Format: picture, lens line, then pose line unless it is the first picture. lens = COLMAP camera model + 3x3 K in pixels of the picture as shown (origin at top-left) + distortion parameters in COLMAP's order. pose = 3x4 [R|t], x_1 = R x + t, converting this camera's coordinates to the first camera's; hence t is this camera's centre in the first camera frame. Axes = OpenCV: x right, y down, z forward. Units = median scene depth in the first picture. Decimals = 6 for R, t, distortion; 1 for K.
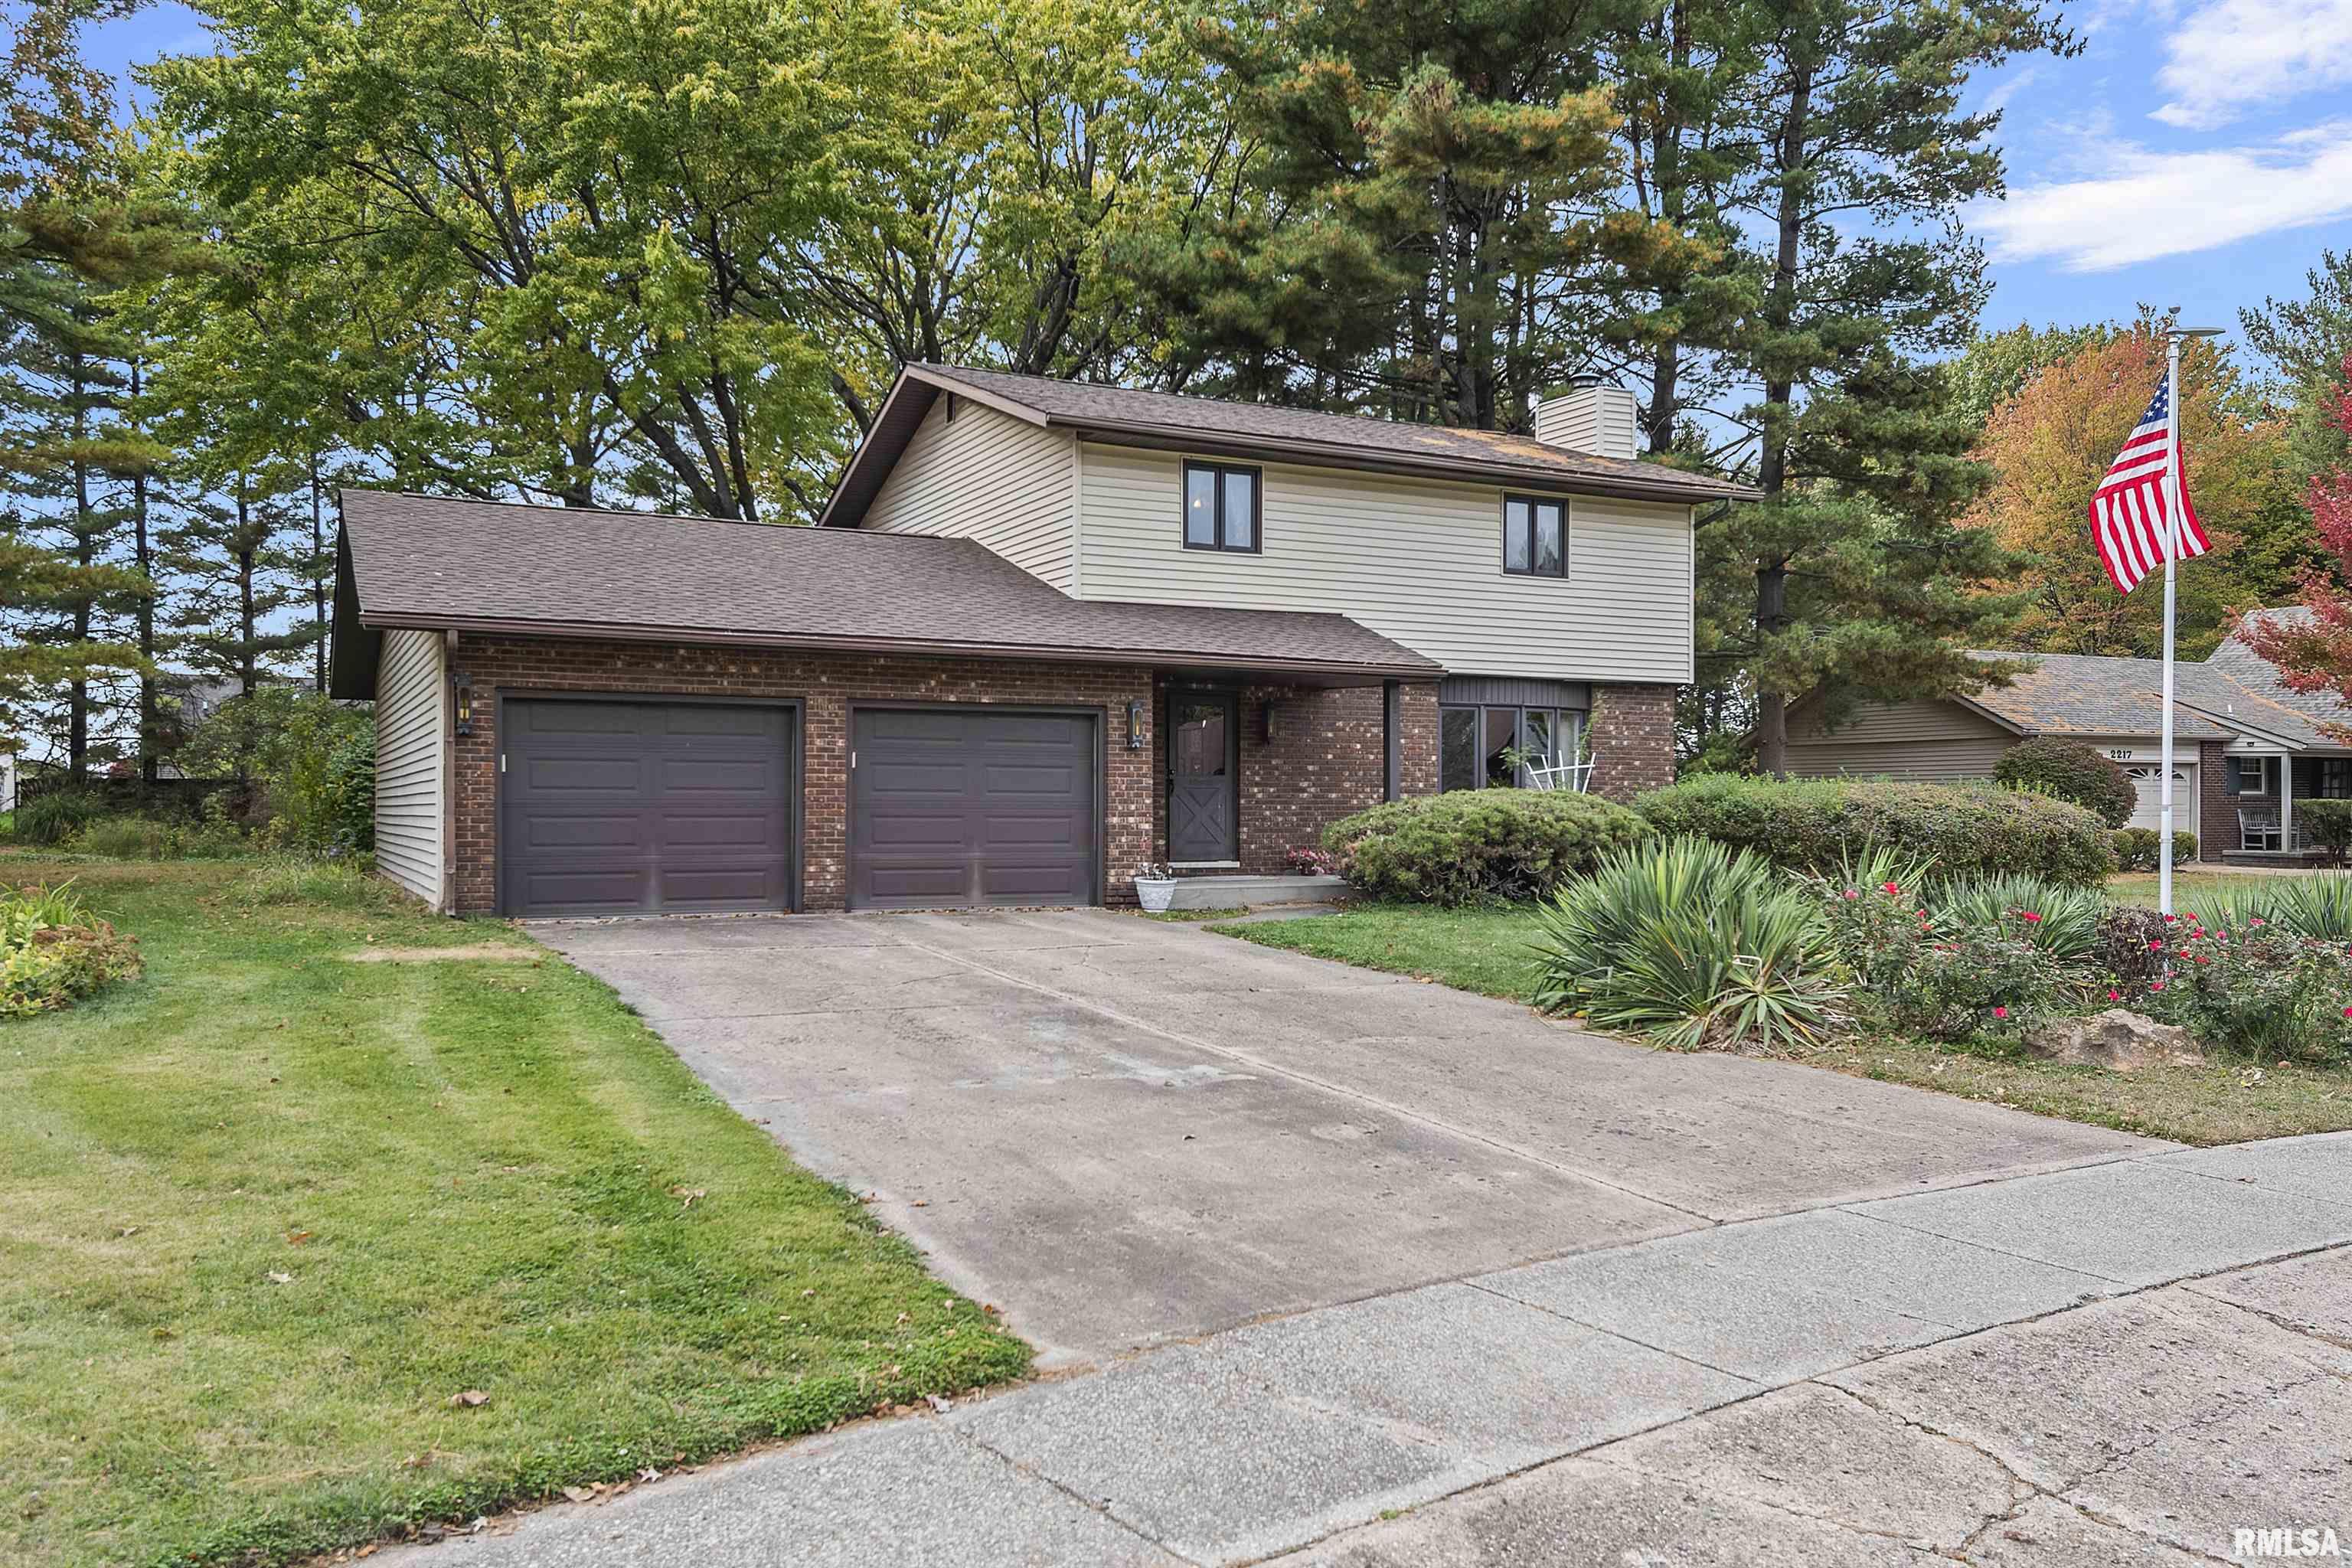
lens RADIAL K [[1816.3, 0, 1176.0], [0, 1816.3, 784.0], [0, 0, 1]] dist [0.001022, 0.000090]
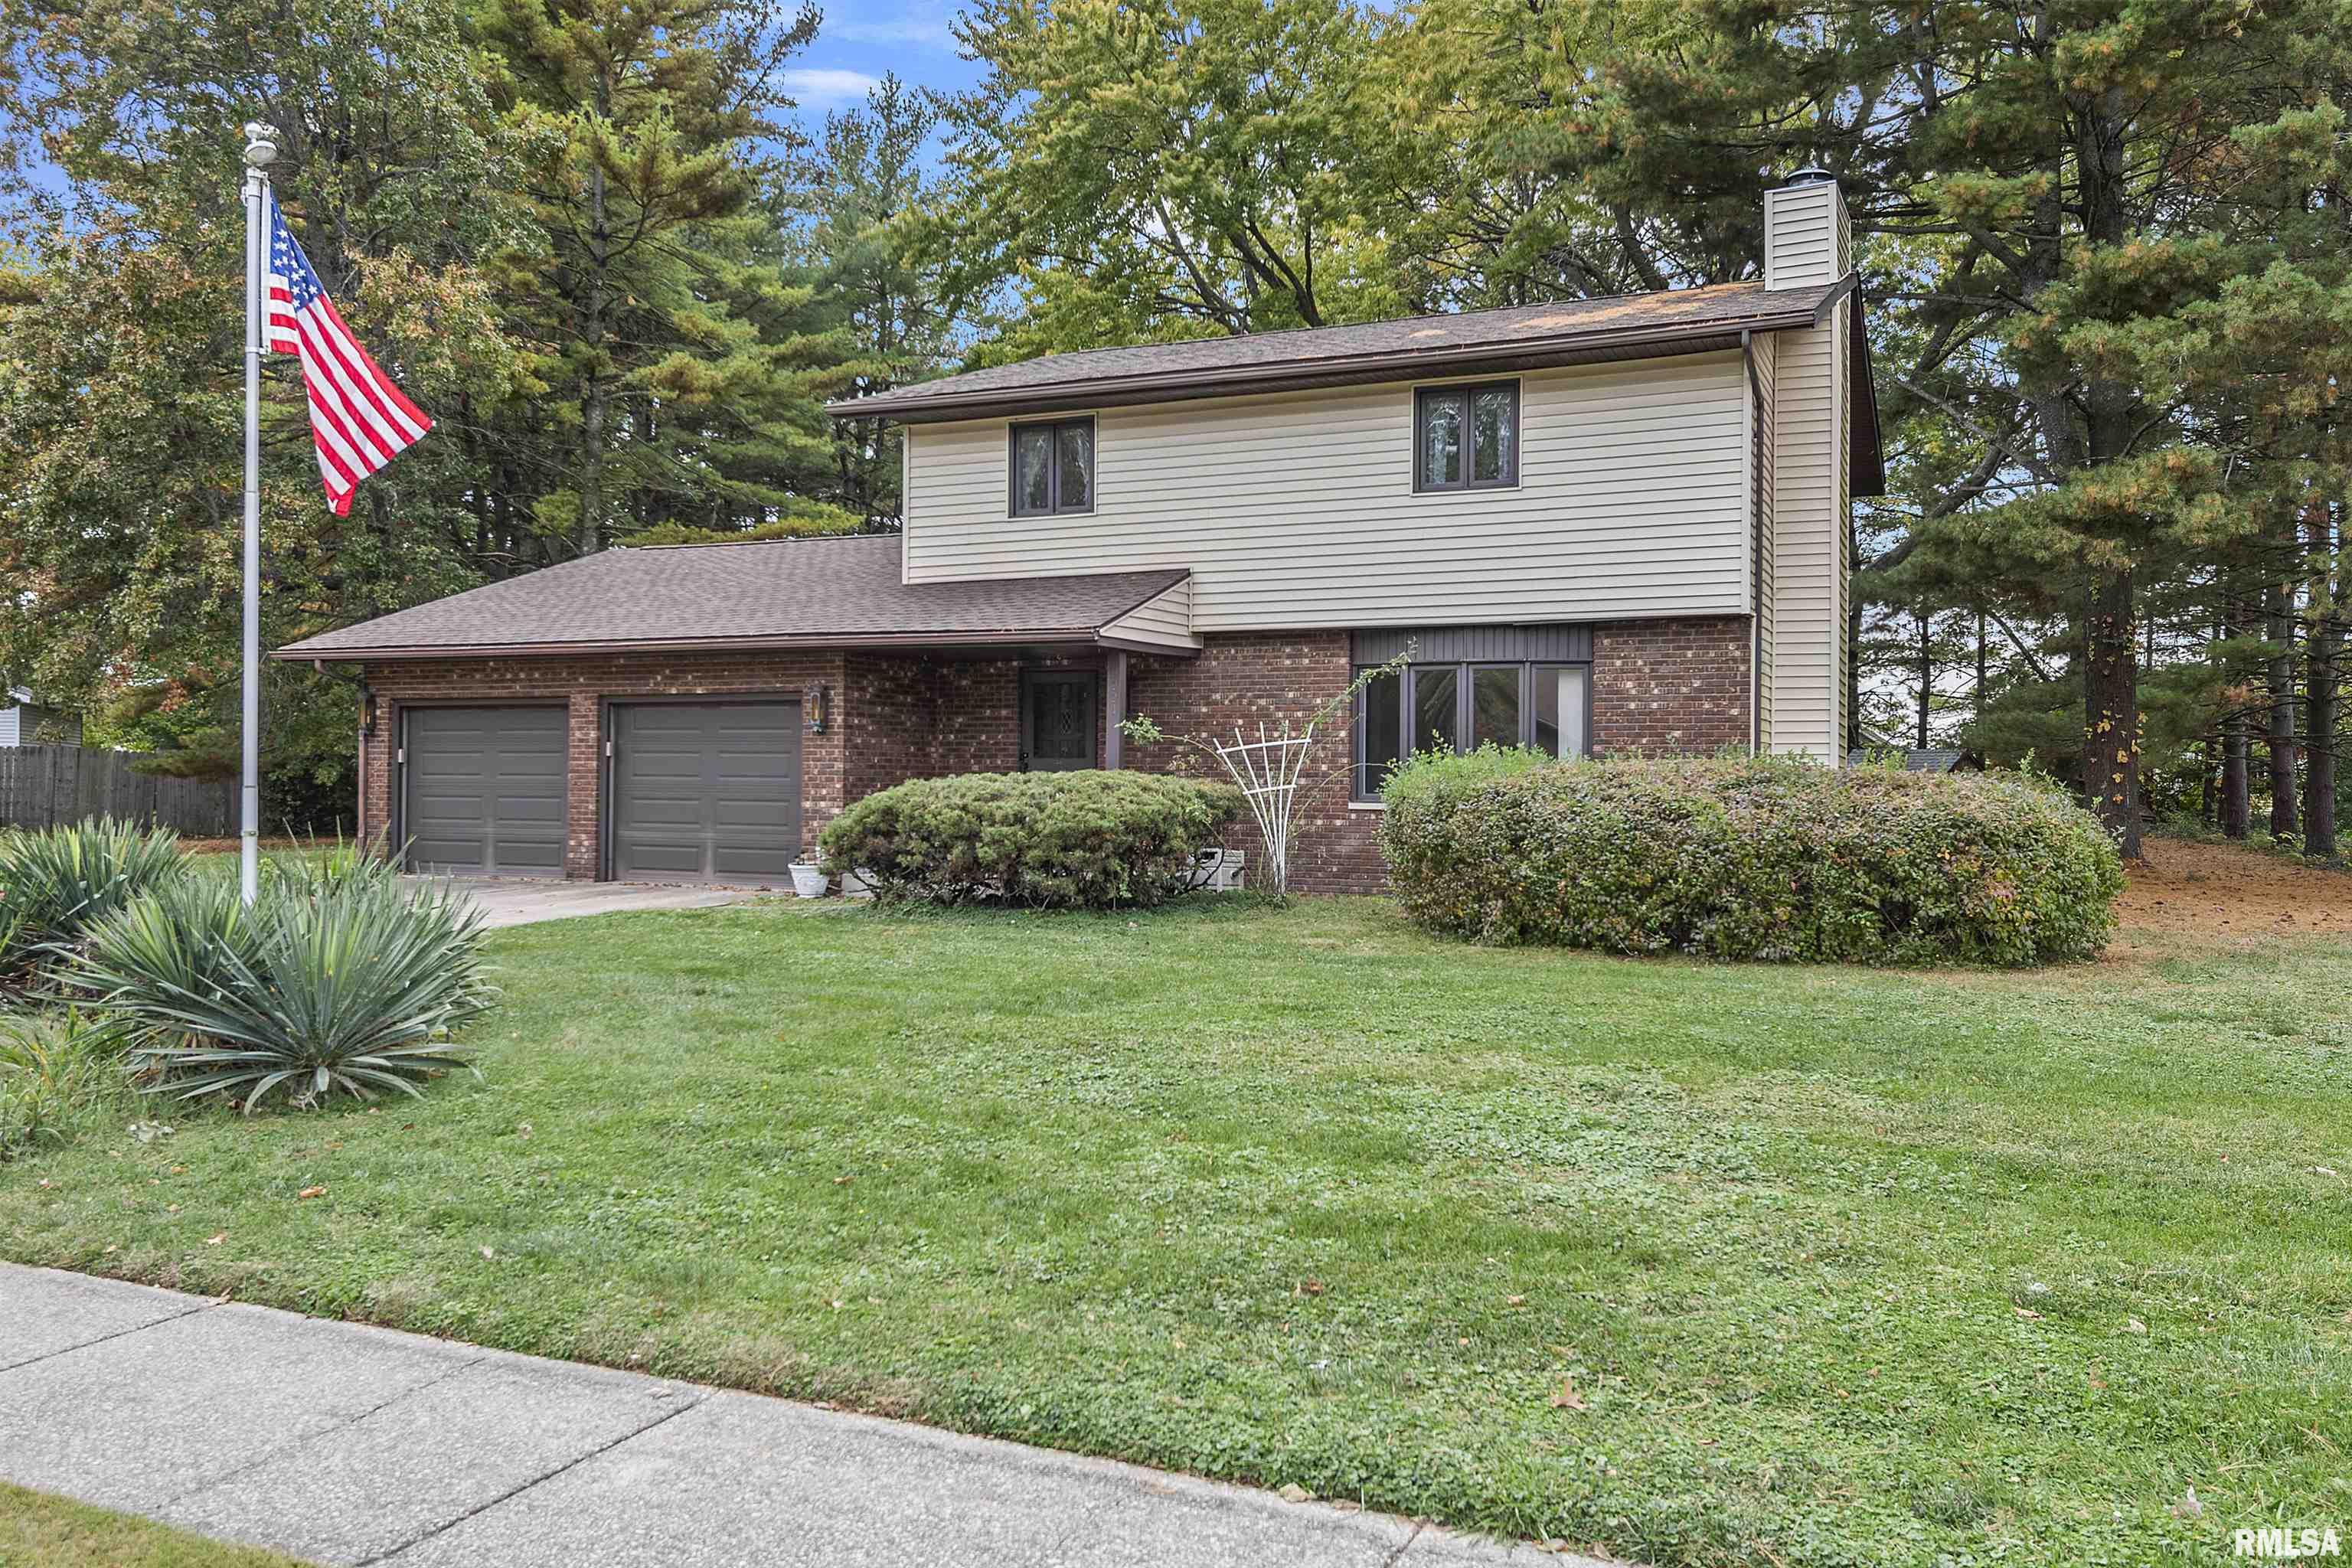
lens RADIAL K [[1816.3, 0, 1176.0], [0, 1816.3, 784.0], [0, 0, 1]] dist [0.001022, 0.000090]
pose [[0.616261, 0.002695, -0.787537, 0.882432], [0.006241, 0.999946, 0.008306, 0.001465], [0.787517, -0.010033, 0.616211, 0.539749]]
